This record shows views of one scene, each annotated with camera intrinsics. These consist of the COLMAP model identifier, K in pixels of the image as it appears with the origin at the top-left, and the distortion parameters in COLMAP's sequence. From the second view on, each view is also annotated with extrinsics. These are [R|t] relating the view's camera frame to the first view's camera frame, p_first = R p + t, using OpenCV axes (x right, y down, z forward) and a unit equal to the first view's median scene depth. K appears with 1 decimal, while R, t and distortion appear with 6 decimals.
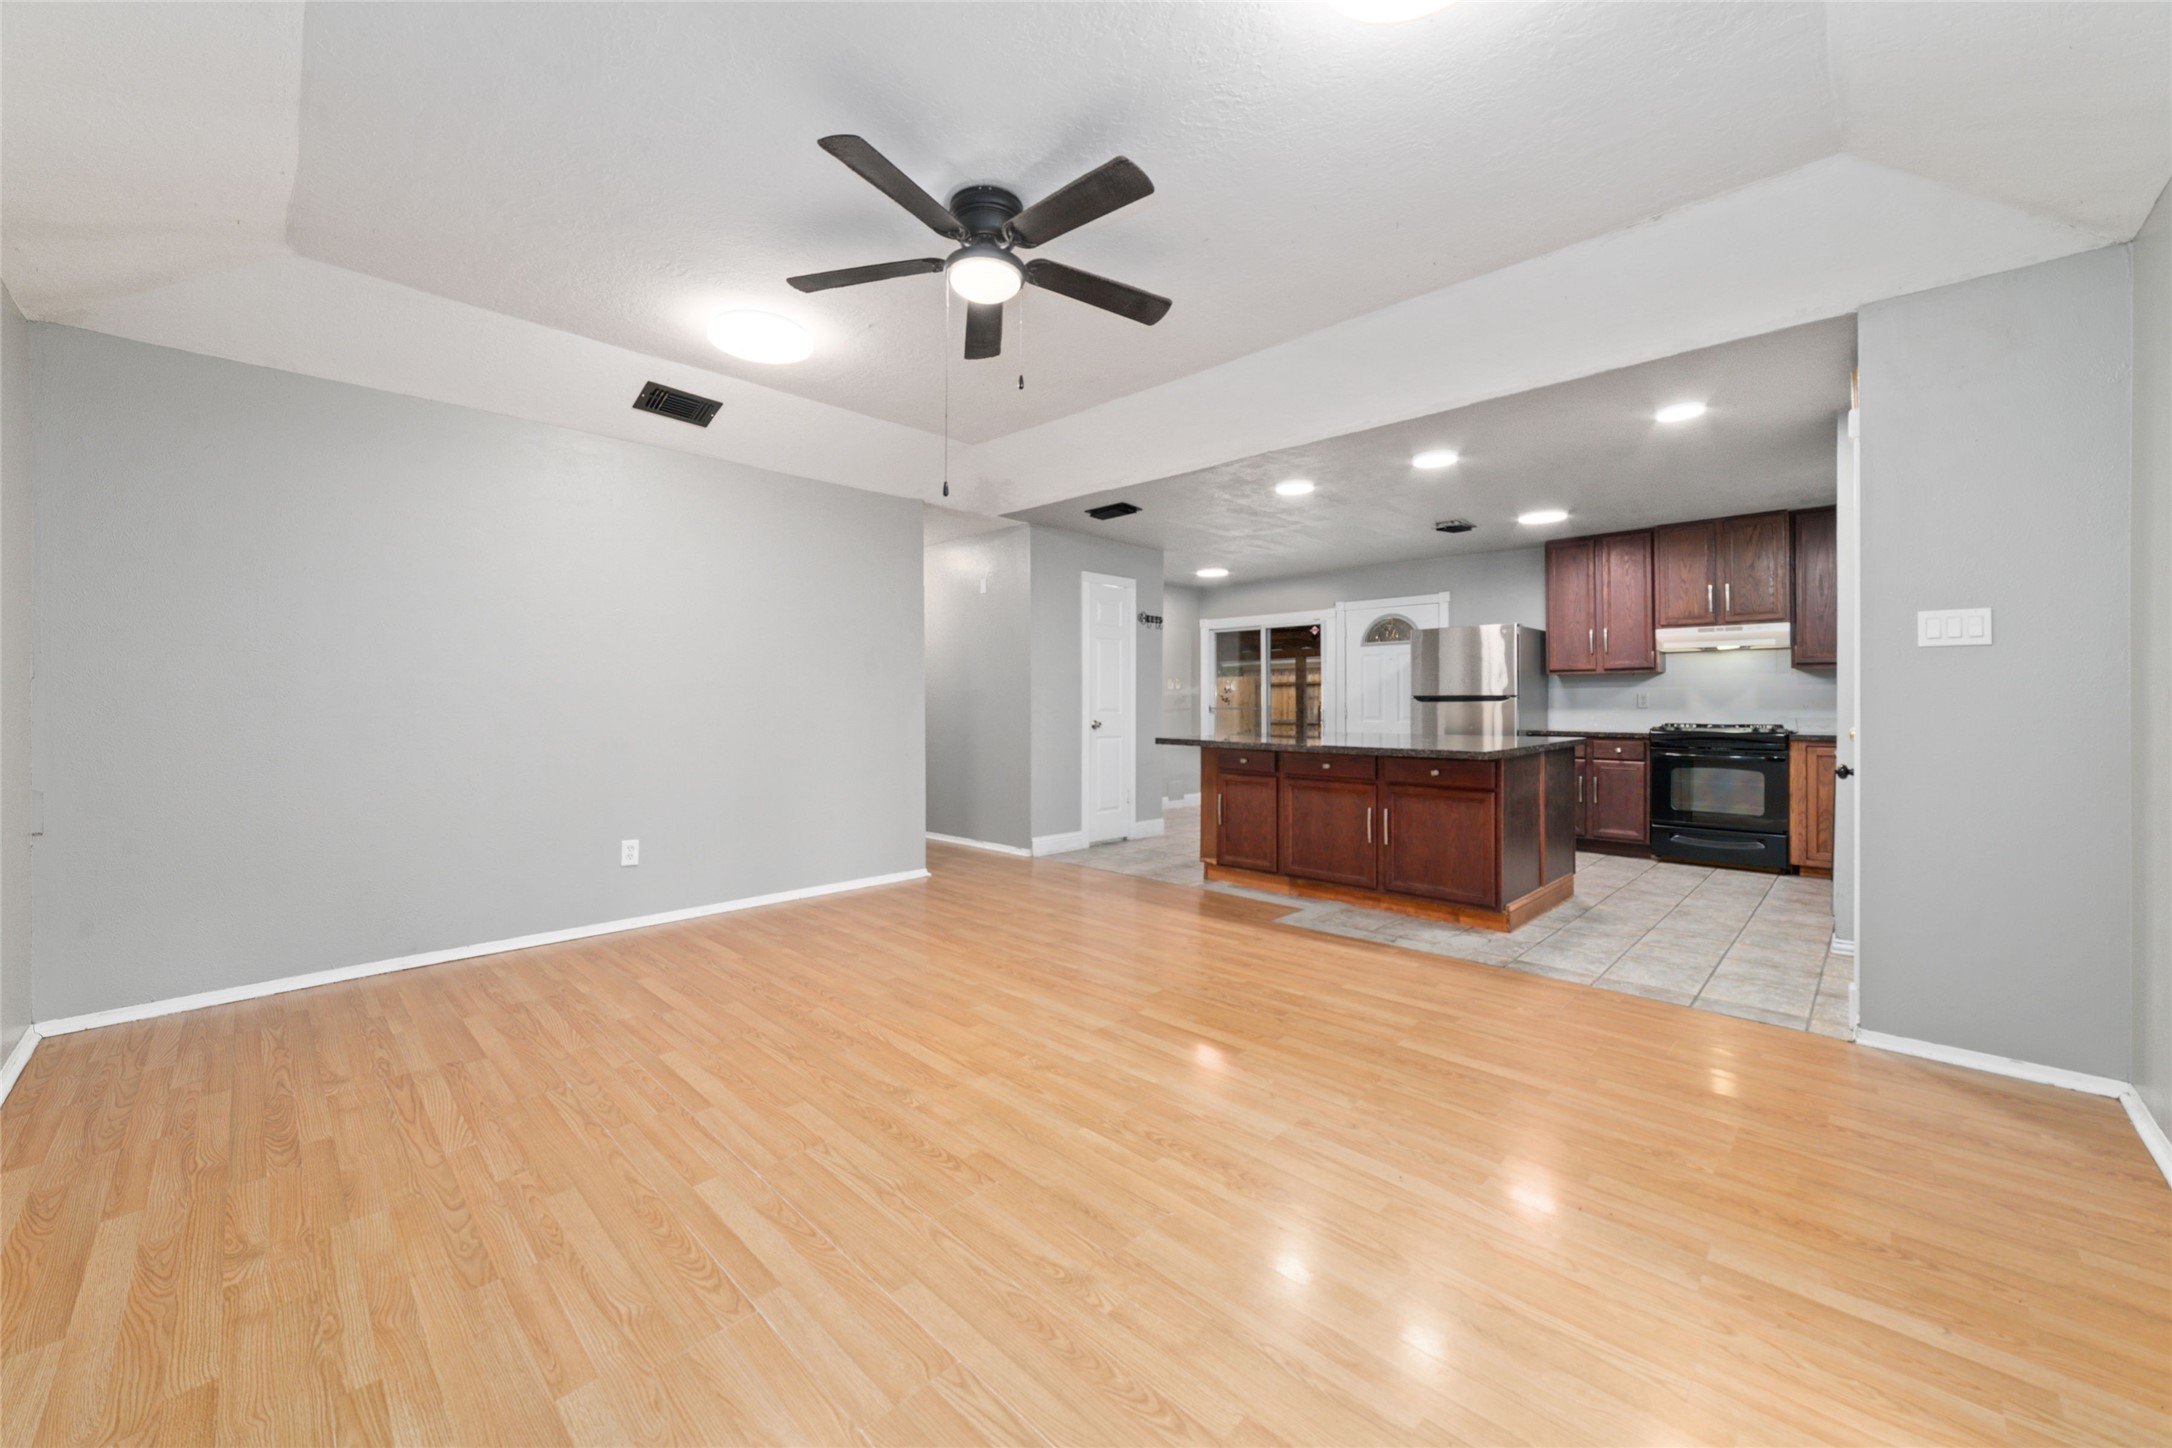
lens RADIAL K [[831.2, 0, 1078.9], [0, 831.2, 698.7], [0, 0, 1]] dist [-0.020498, 0.005429]
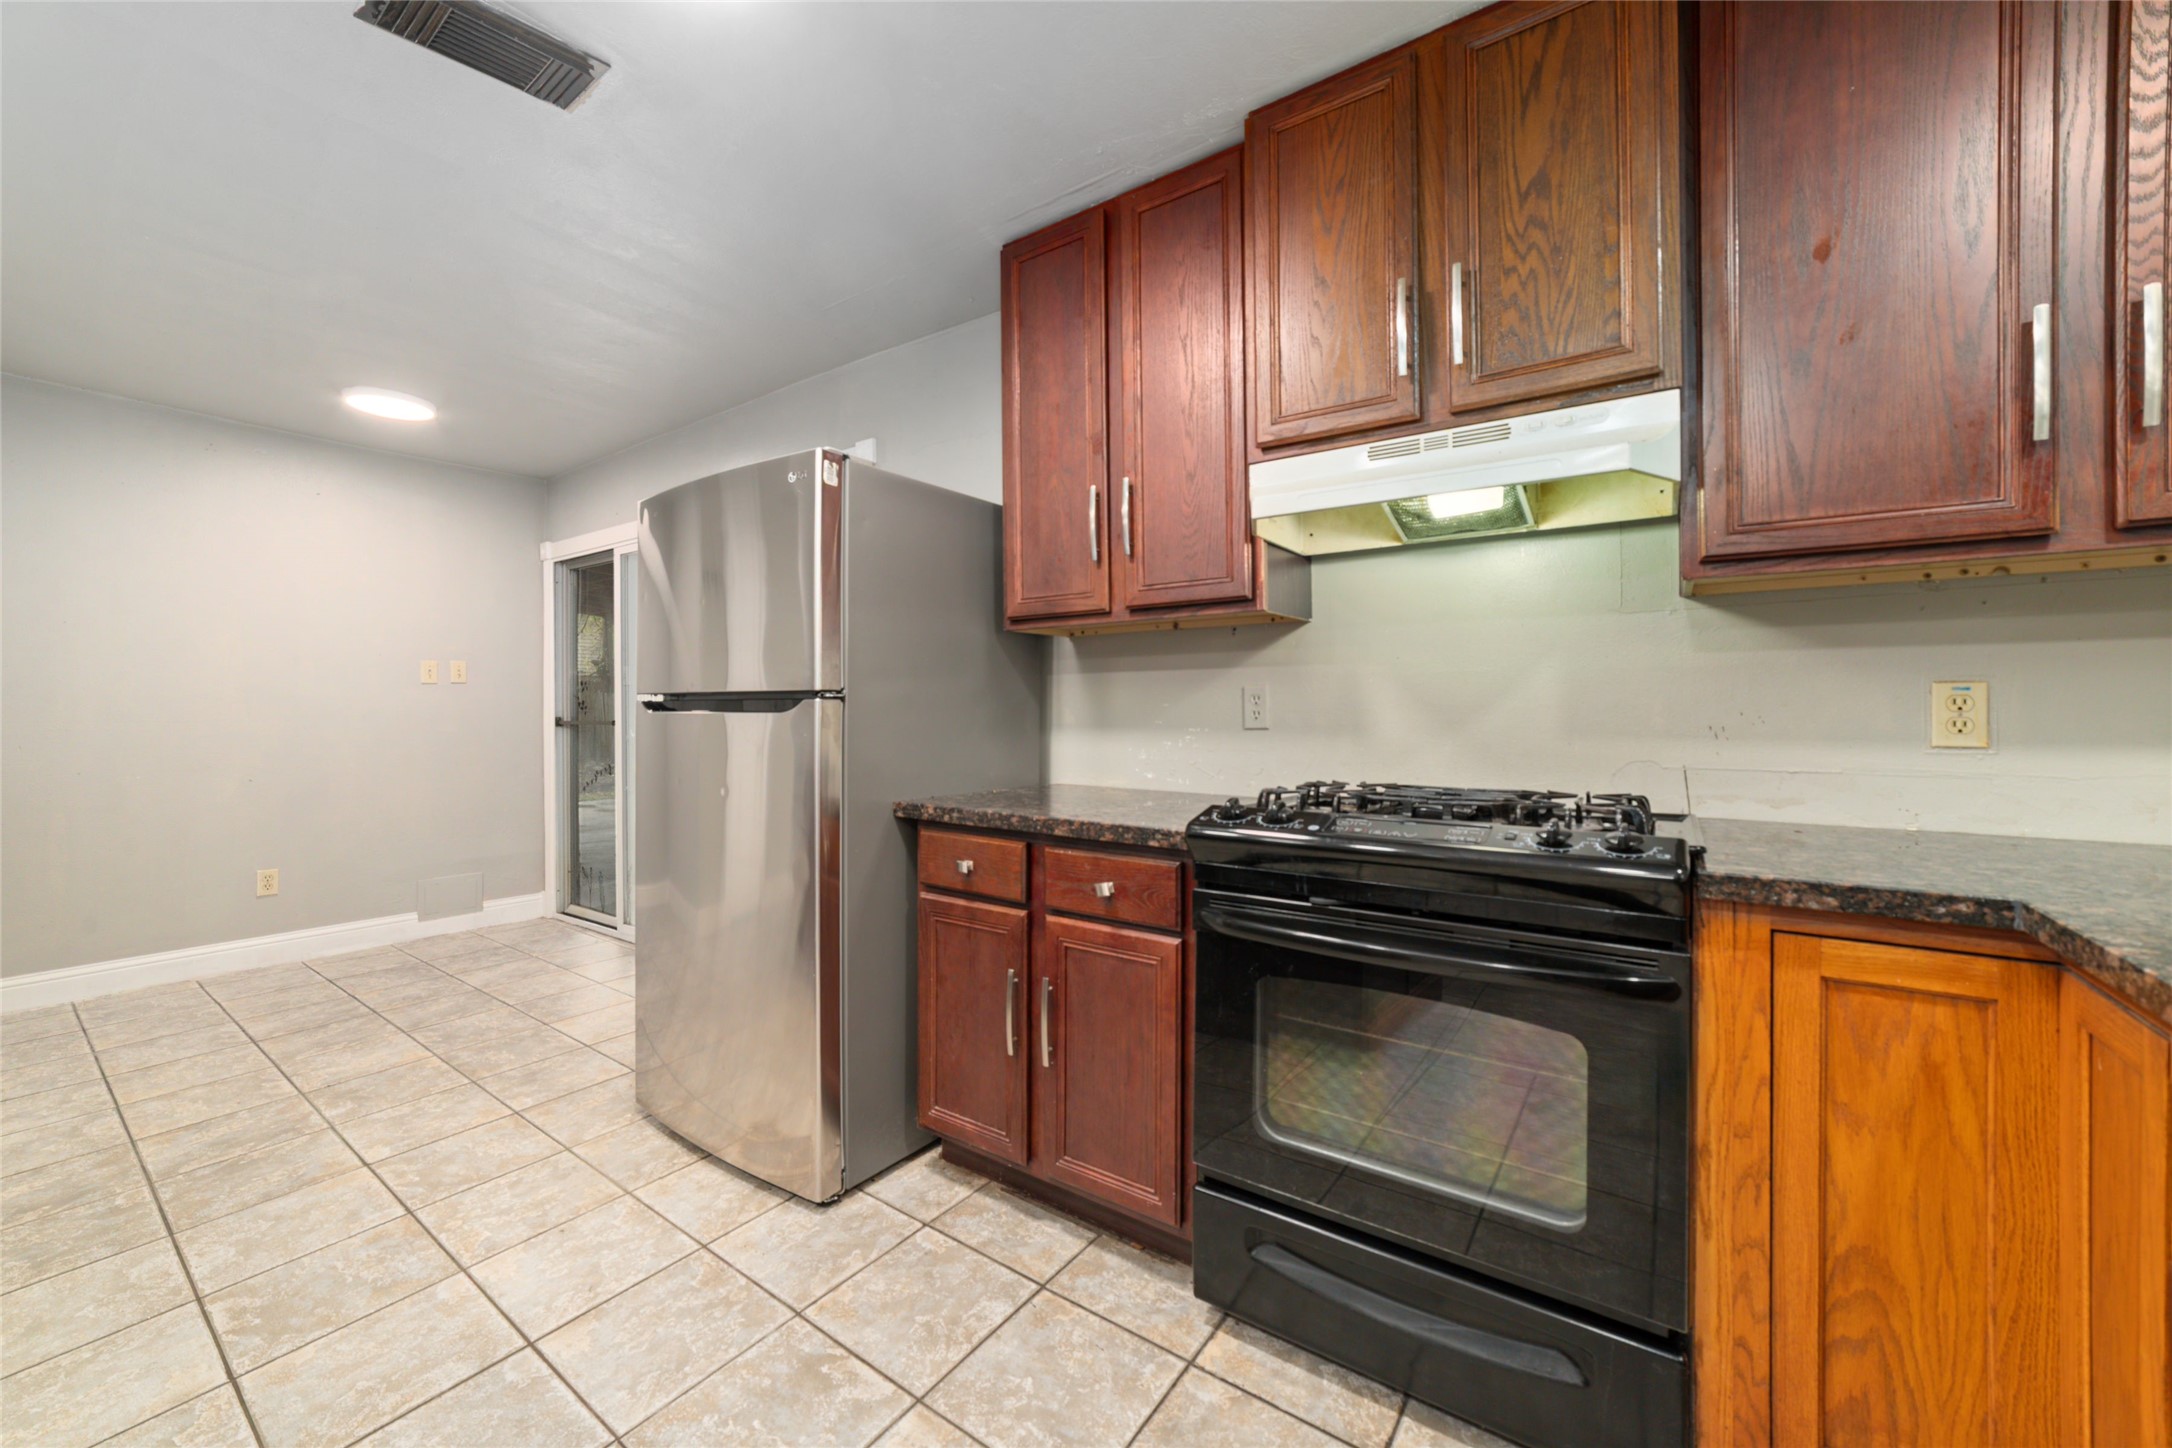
lens RADIAL K [[831.2, 0, 1082.6], [0, 831.2, 707.0], [0, 0, 1]] dist [-0.020498, 0.005429]
pose [[0.987024, -0.000364, 0.160571, 0.937847], [0.000067, 0.999998, 0.001855, 0.001713], [-0.160571, -0.001820, 0.987023, 1.133435]]
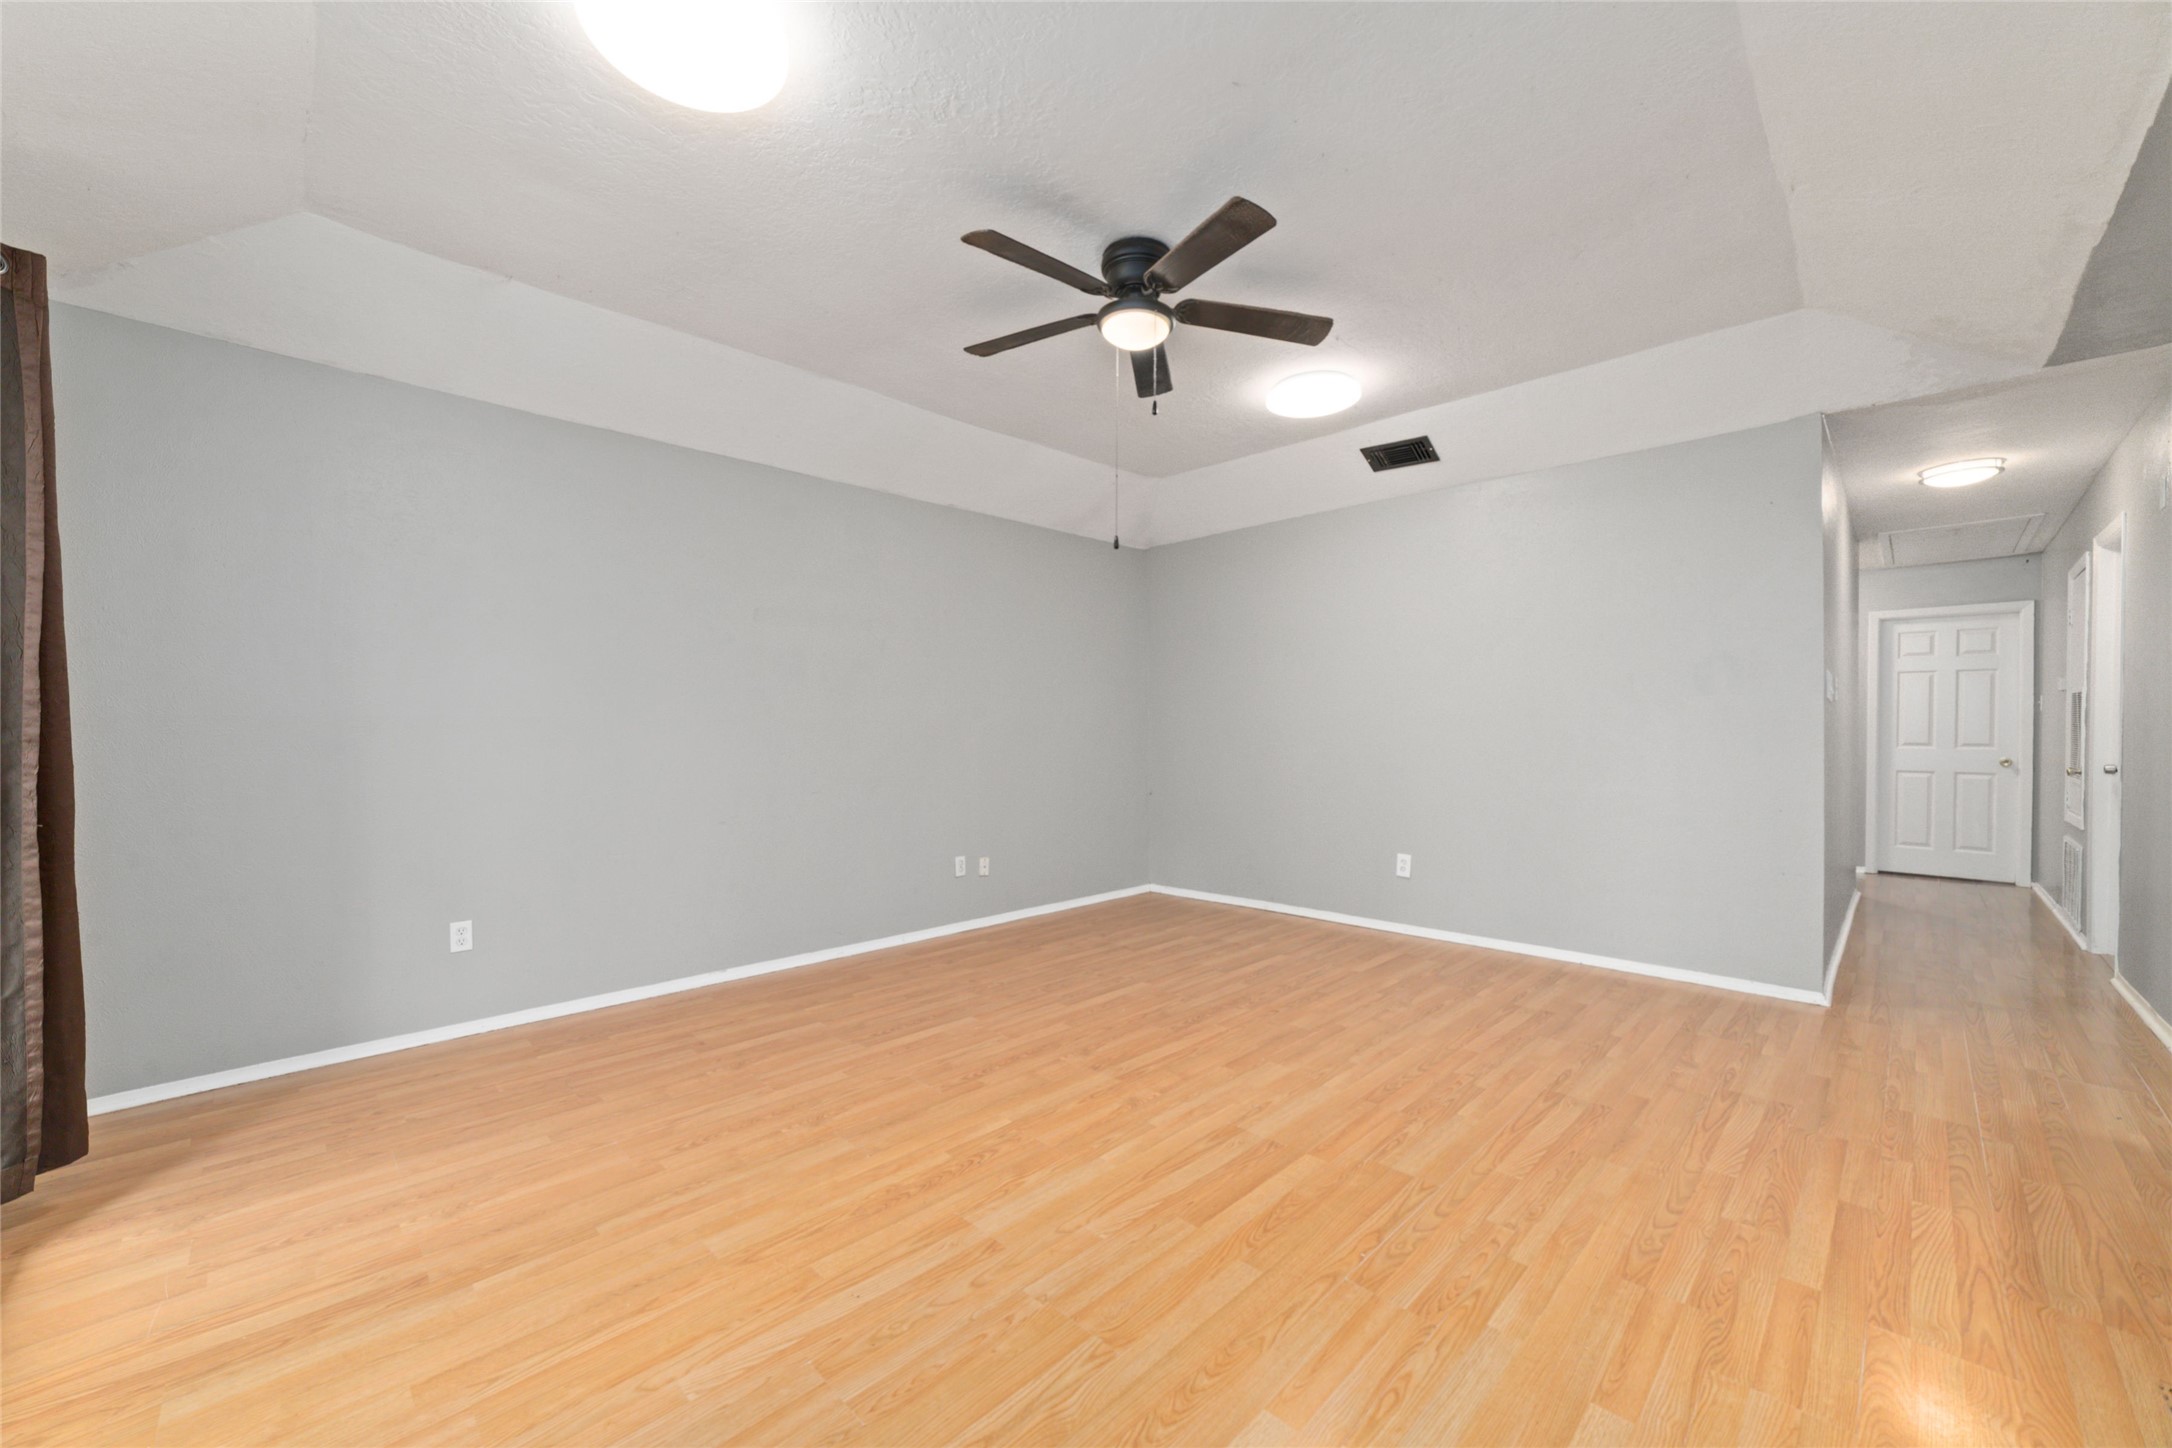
lens RADIAL K [[831.2, 0, 1093.2], [0, 831.2, 739.6], [0, 0, 1]] dist [-0.020498, 0.005429]
pose [[-0.002217, 0.012921, -0.999914, 0.625468], [0.007479, 0.999889, 0.012904, -0.001203], [0.999970, -0.007449, -0.002313, 0.634781]]
